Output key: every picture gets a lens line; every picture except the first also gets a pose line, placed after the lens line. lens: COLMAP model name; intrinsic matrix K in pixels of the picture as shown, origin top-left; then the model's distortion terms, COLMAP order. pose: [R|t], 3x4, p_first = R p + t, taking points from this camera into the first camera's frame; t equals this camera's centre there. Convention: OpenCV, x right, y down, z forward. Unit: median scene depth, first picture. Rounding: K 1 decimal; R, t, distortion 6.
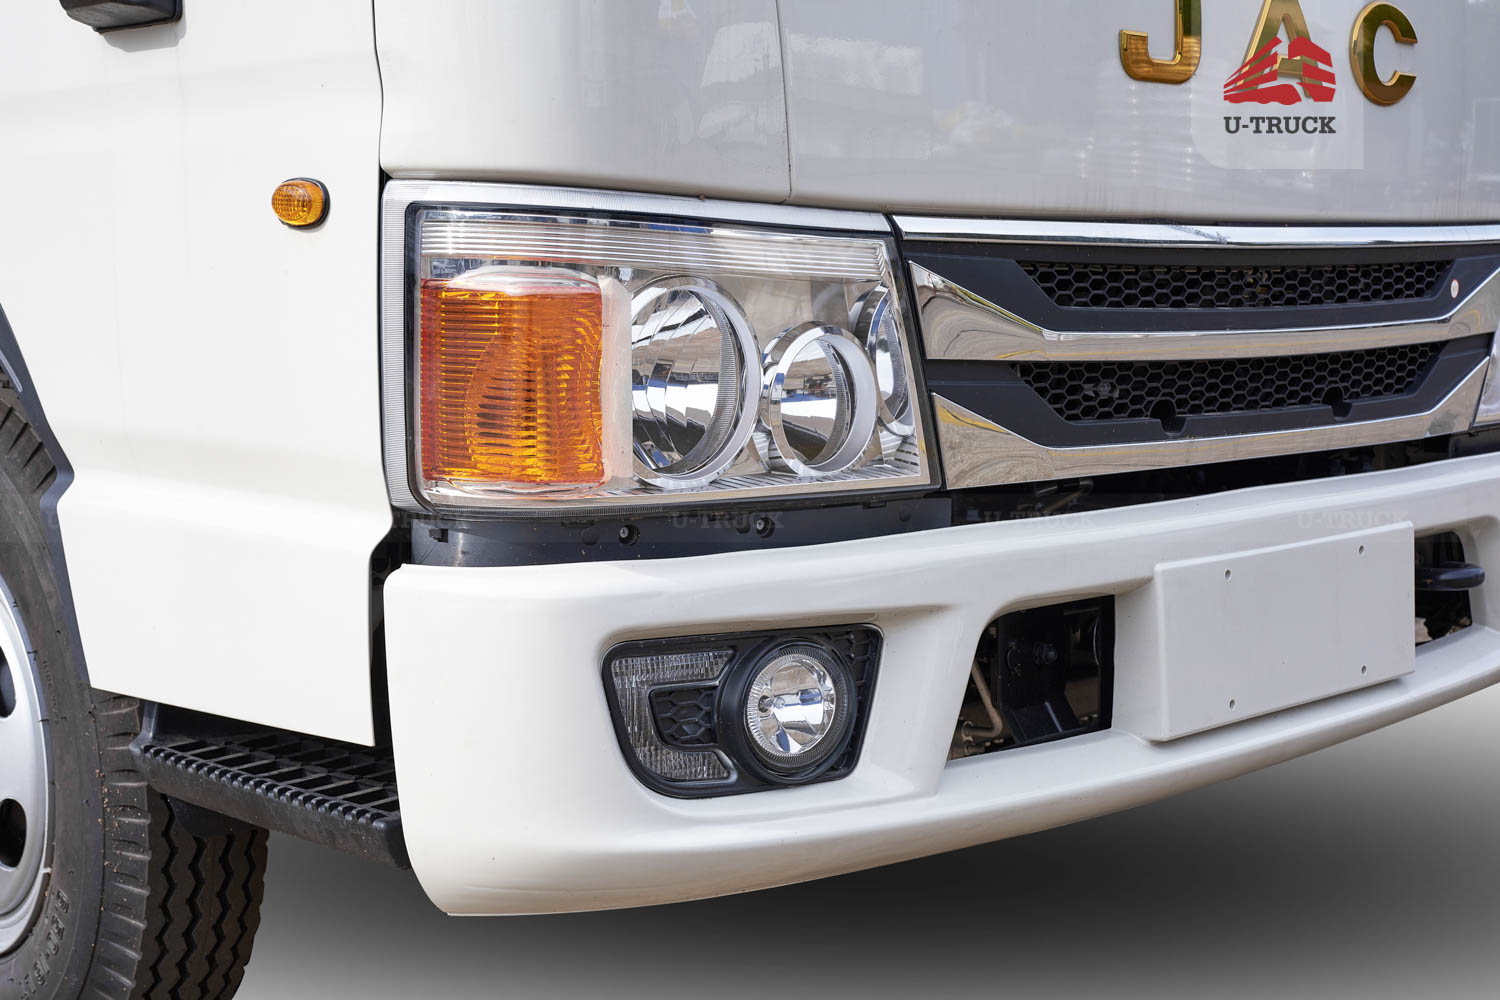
lens RADIAL K [[2458.6, 0, 830.3], [0, 2458.6, 509.3], [0, 0, 1]] dist [-0.001723, 0.000000]
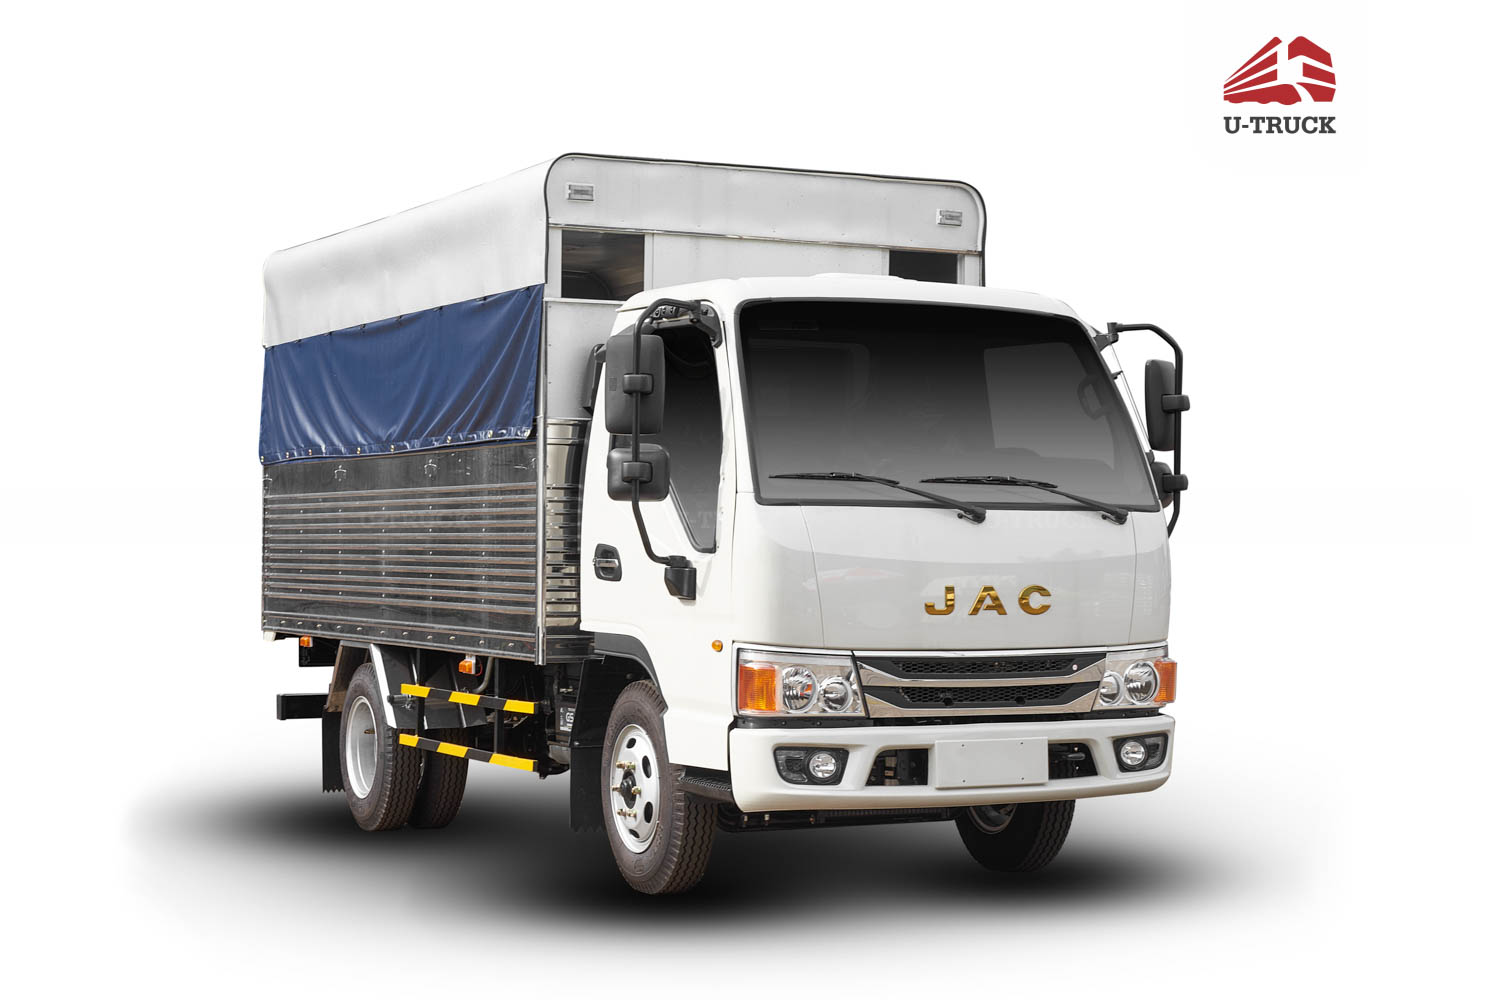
lens RADIAL K [[2458.6, 0, 748.5], [0, 2458.6, 500.0], [0, 0, 1]] dist [-0.001723, 0.000000]
pose [[0.957761, 0.007693, -0.287462, 1.060178], [-0.043669, 0.991940, -0.118948, 0.132662], [0.284230, 0.126477, 0.950377, -3.081739]]
